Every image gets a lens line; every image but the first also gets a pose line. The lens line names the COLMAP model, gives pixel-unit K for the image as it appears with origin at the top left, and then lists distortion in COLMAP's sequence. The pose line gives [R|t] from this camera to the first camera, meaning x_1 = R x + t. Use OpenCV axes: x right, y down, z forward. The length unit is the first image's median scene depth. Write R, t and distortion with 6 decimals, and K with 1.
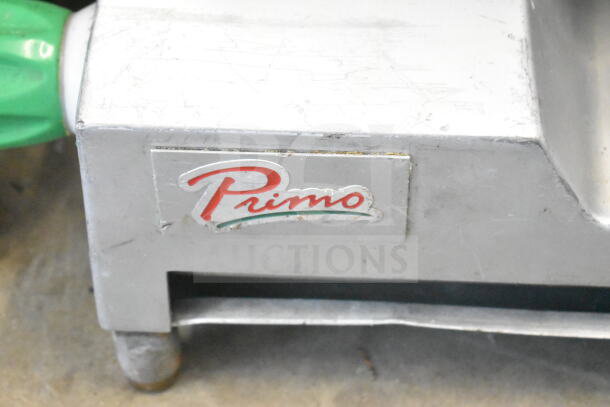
lens RADIAL K [[1374.0, 0, 305.0], [0, 1374.0, 203.5], [0, 0, 1]] dist [-0.015882, -0.031009]
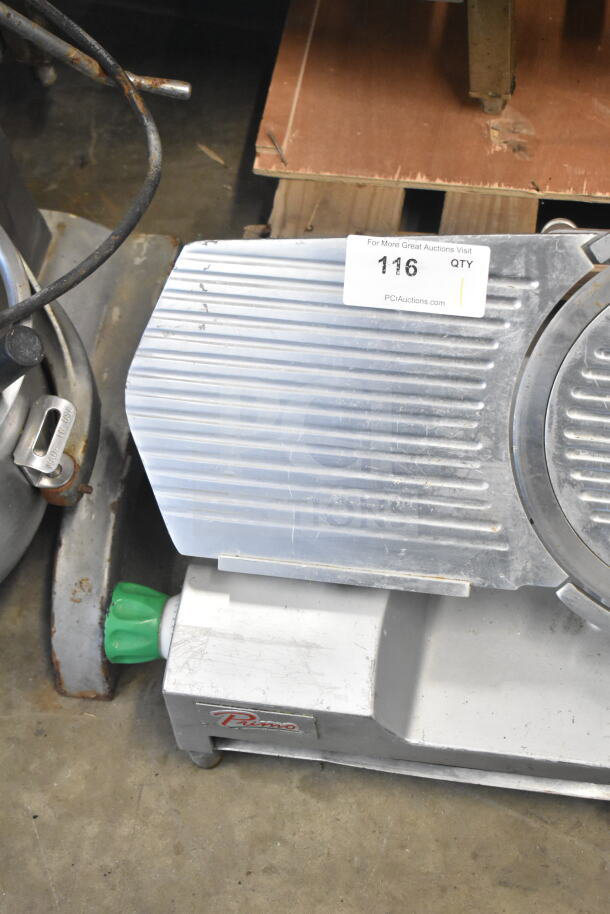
lens RADIAL K [[1598.2, 0, 305.0], [0, 1598.2, 457.0], [0, 0, 1]] dist [-0.029545, 0.079245]
pose [[0.990866, 0.054770, -0.123223, 0.310637], [-0.030263, 0.980811, 0.192597, -0.814955], [0.131407, -0.187109, 0.973510, -1.216699]]
